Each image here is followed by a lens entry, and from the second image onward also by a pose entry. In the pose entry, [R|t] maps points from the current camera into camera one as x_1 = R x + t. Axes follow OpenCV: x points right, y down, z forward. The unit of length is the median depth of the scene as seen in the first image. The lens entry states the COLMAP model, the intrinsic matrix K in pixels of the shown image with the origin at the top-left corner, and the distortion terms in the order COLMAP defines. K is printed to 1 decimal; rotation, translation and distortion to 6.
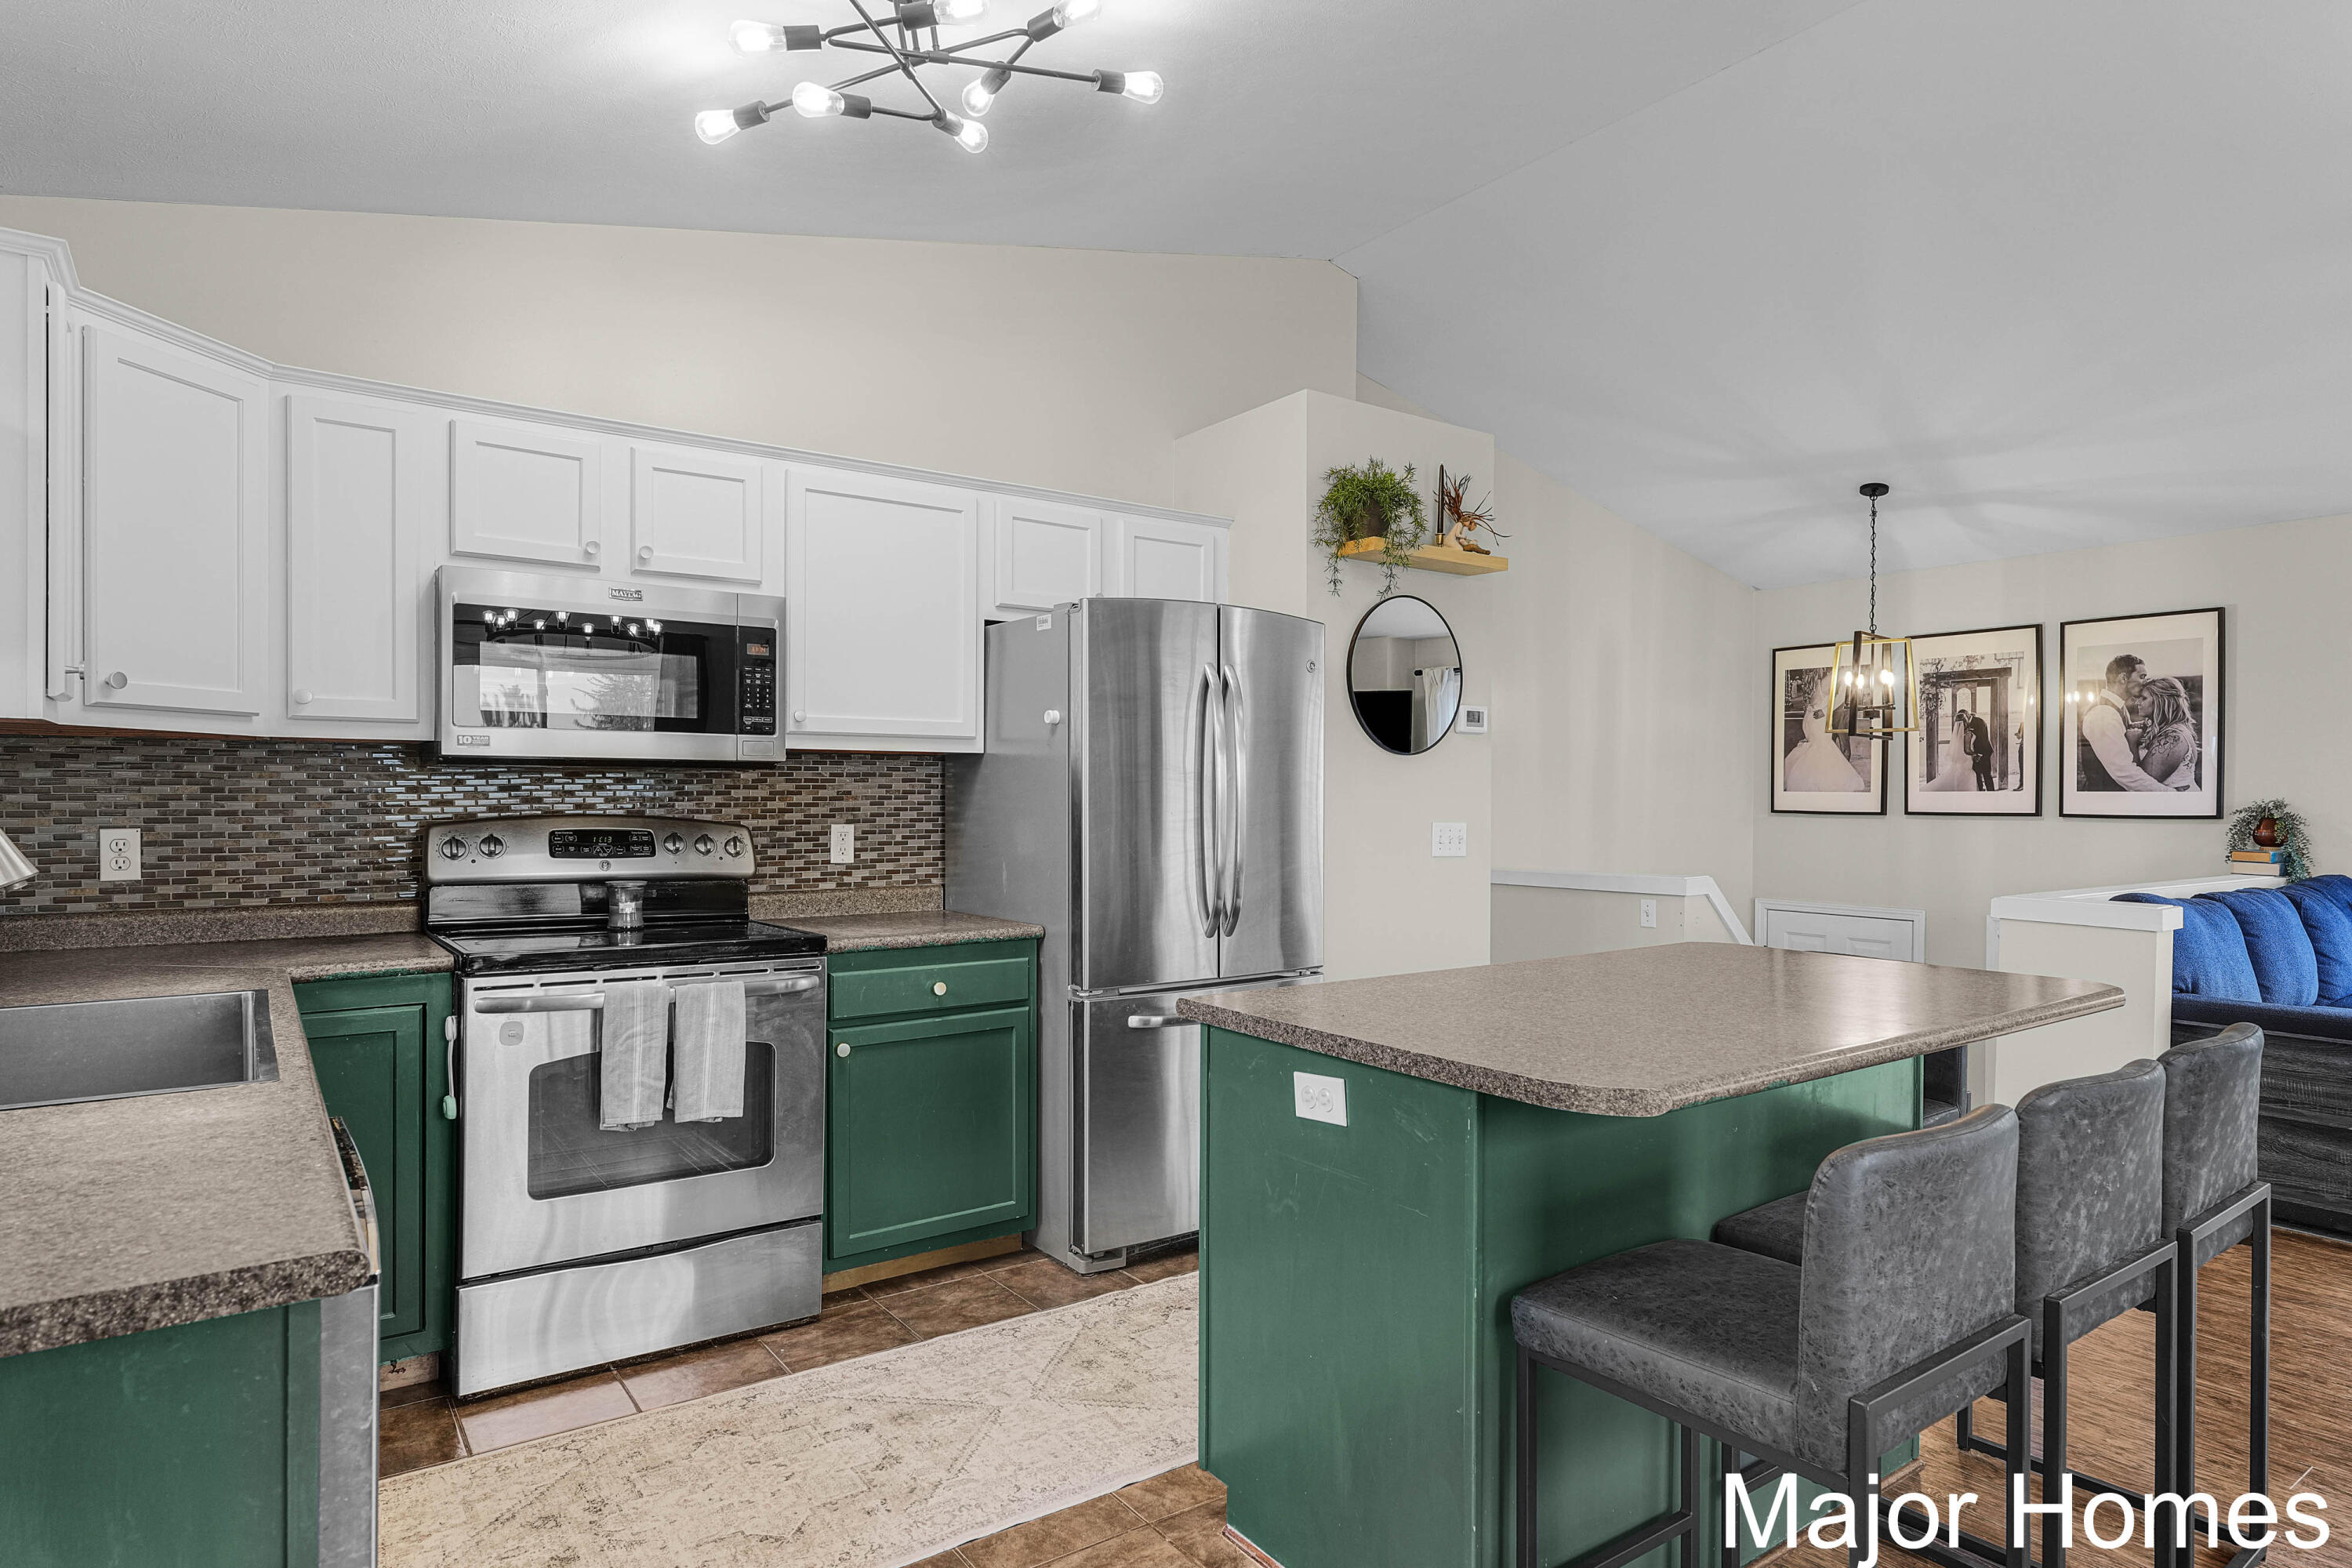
lens RADIAL K [[1271.4, 0, 1175.5], [0, 1271.4, 799.6], [0, 0, 1]] dist [0.002323, -0.001424]
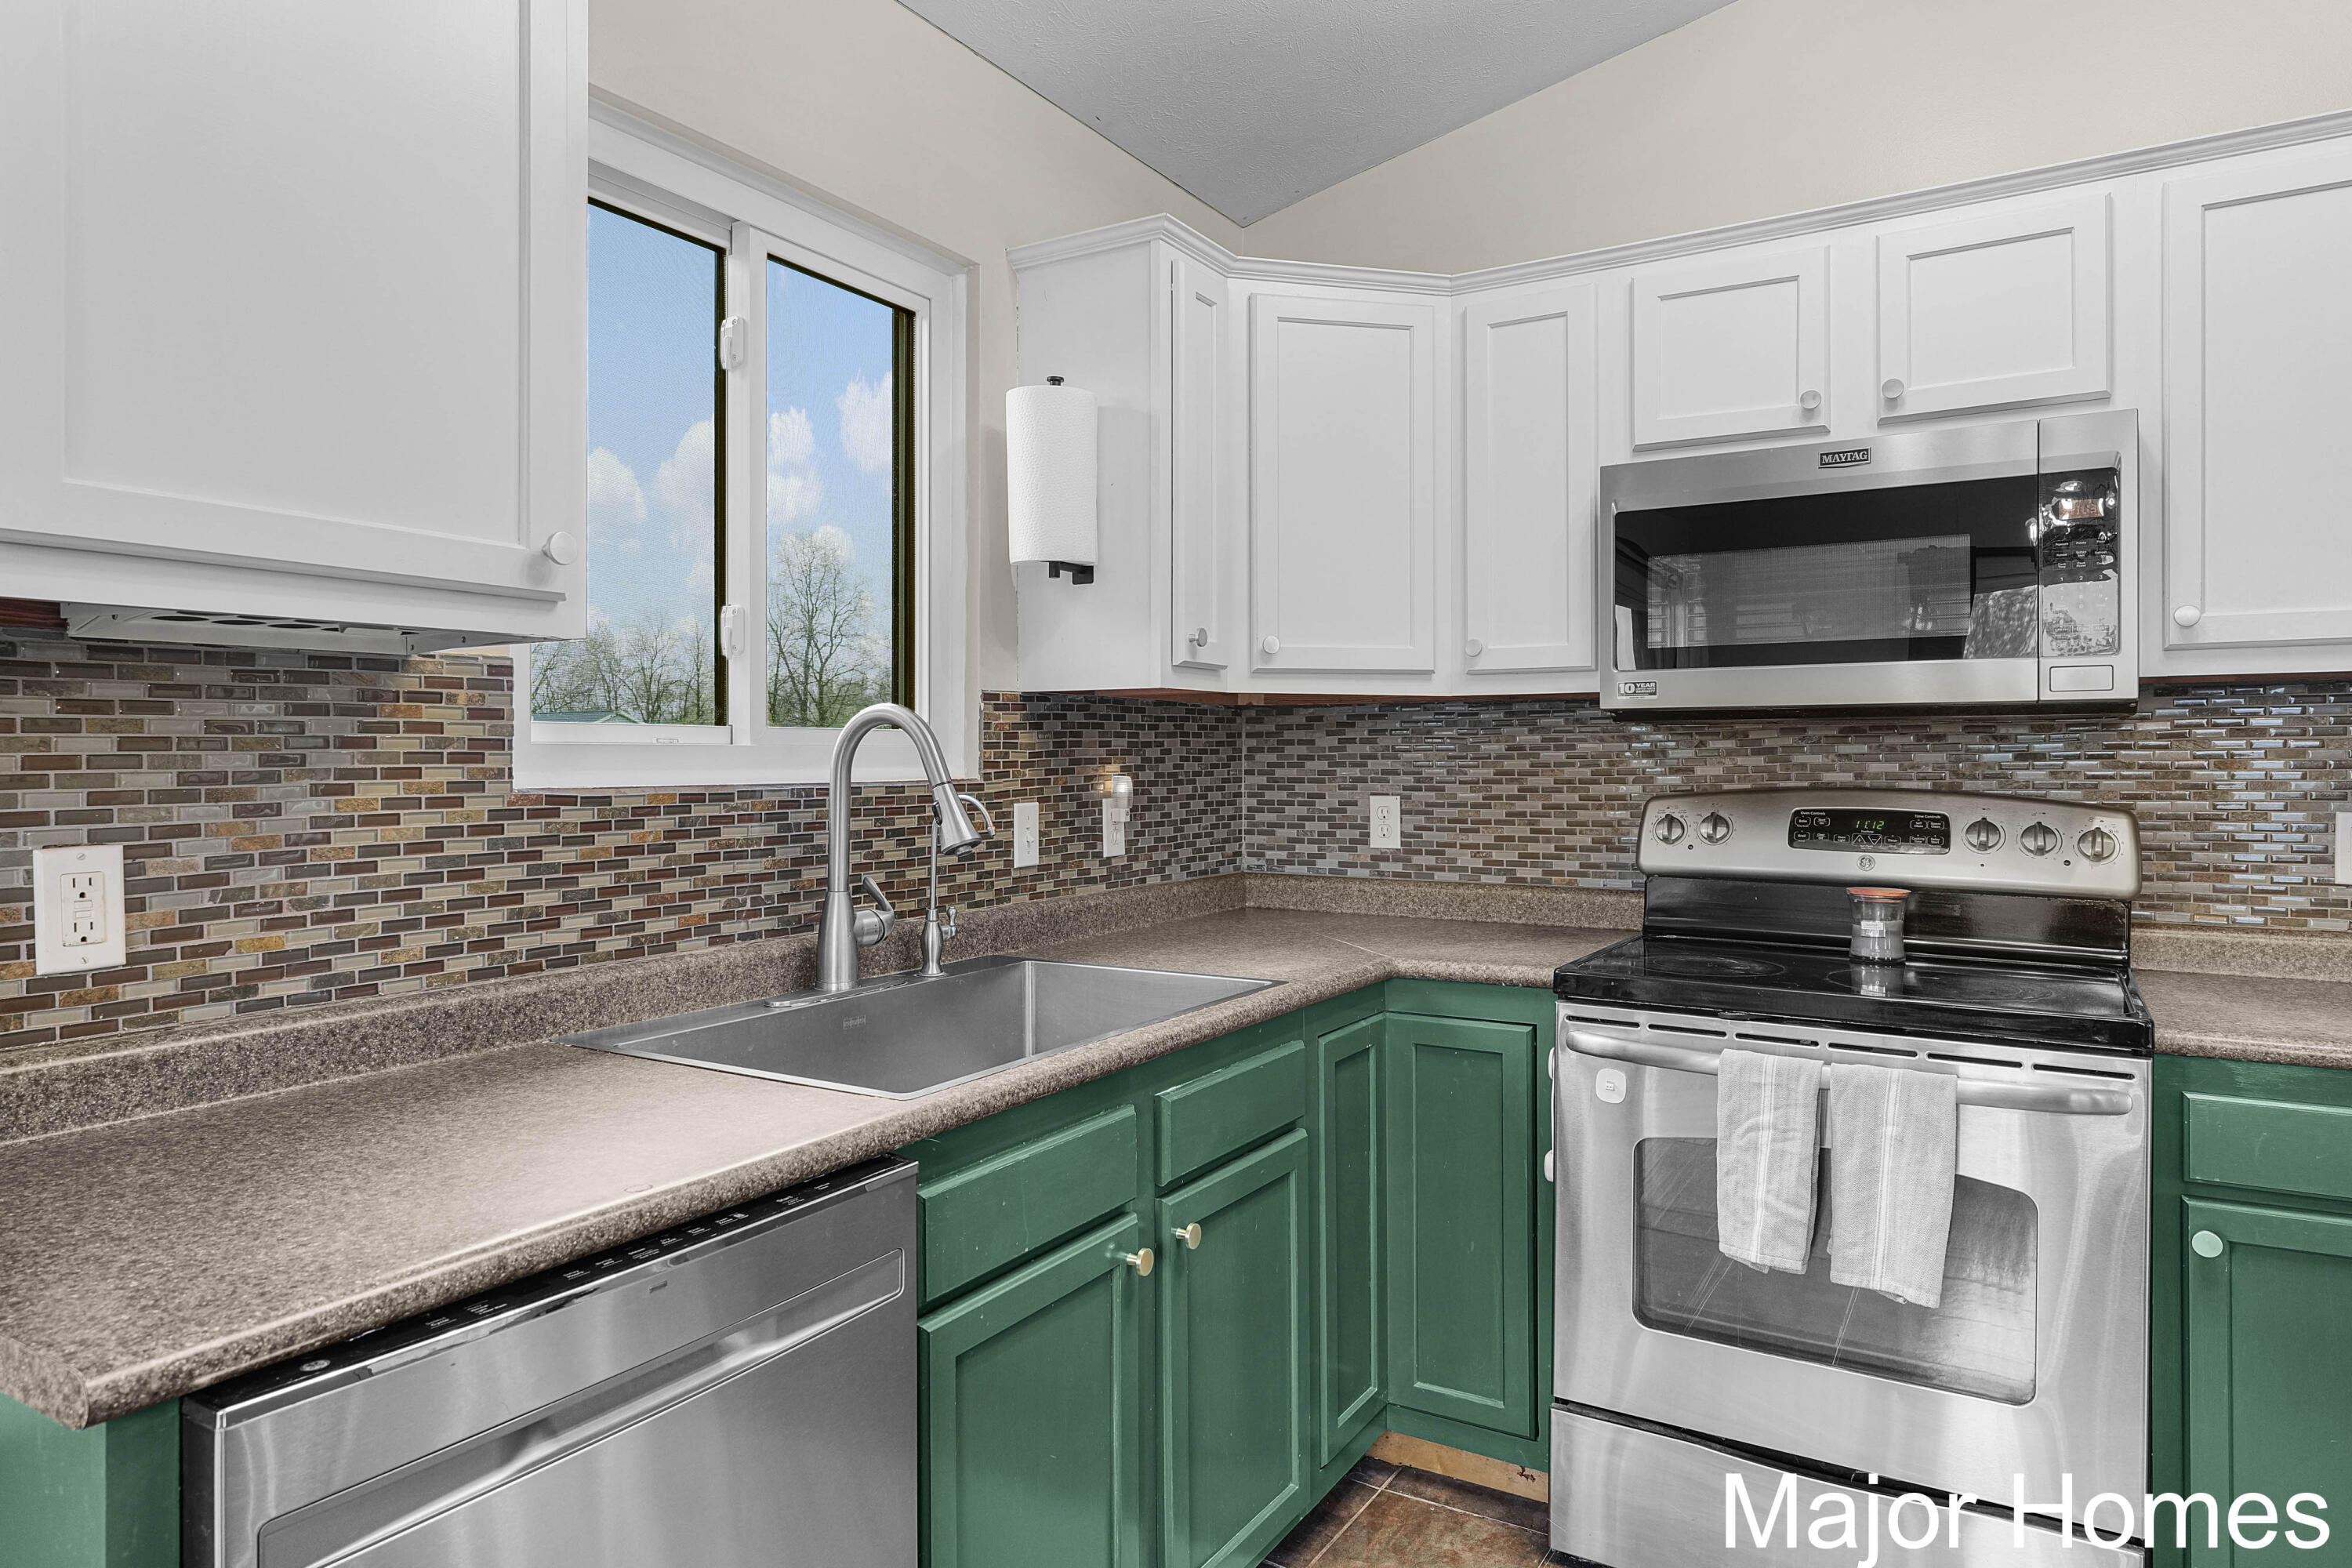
lens RADIAL K [[1414.8, 0, 1170.2], [0, 1414.8, 750.2], [0, 0, 1]] dist [0.002617, -0.003482]
pose [[0.393774, -0.011284, -0.919138, 0.088273], [0.000523, 0.999927, -0.012052, 0.000363], [0.919207, 0.004265, 0.393752, 0.307738]]
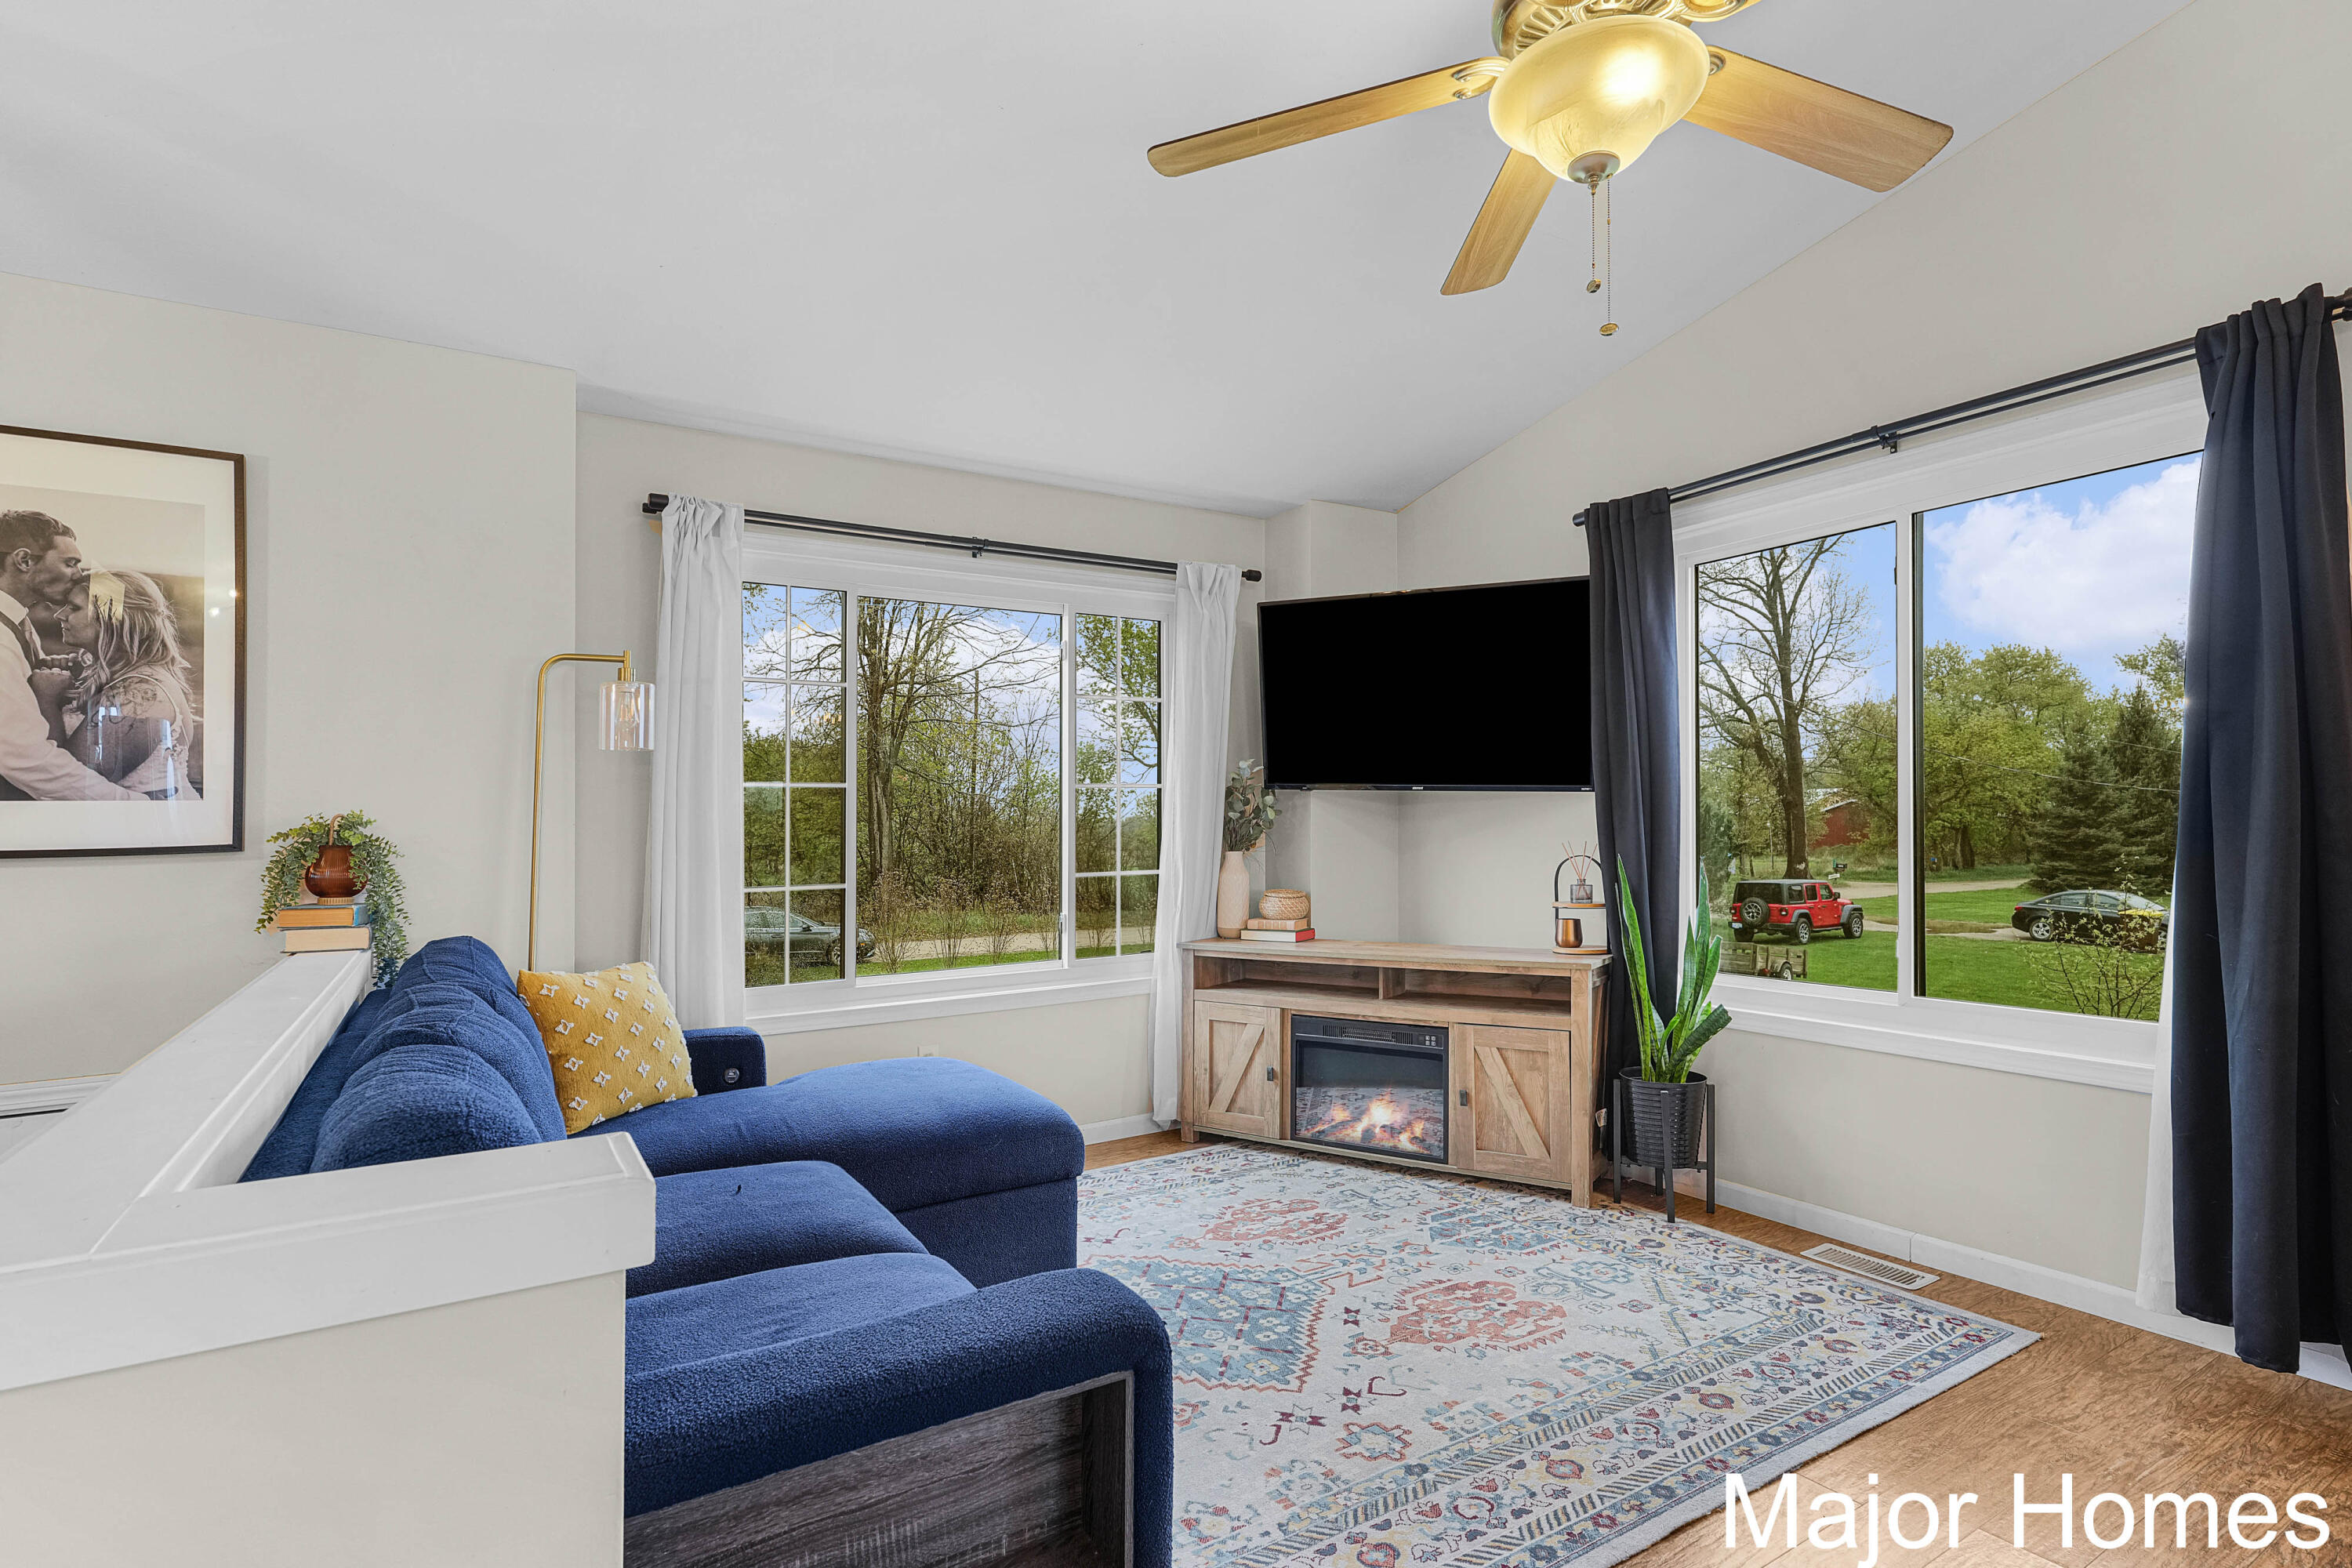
lens RADIAL K [[1158.7, 0, 1189.0], [0, 1158.7, 816.4], [0, 0, 1]] dist [0.010065, -0.000408]
pose [[0.041327, -0.000501, 0.999146, 0.536944], [0.020779, 0.999784, -0.000358, 0.013609], [-0.998930, 0.020776, 0.041328, 0.898217]]
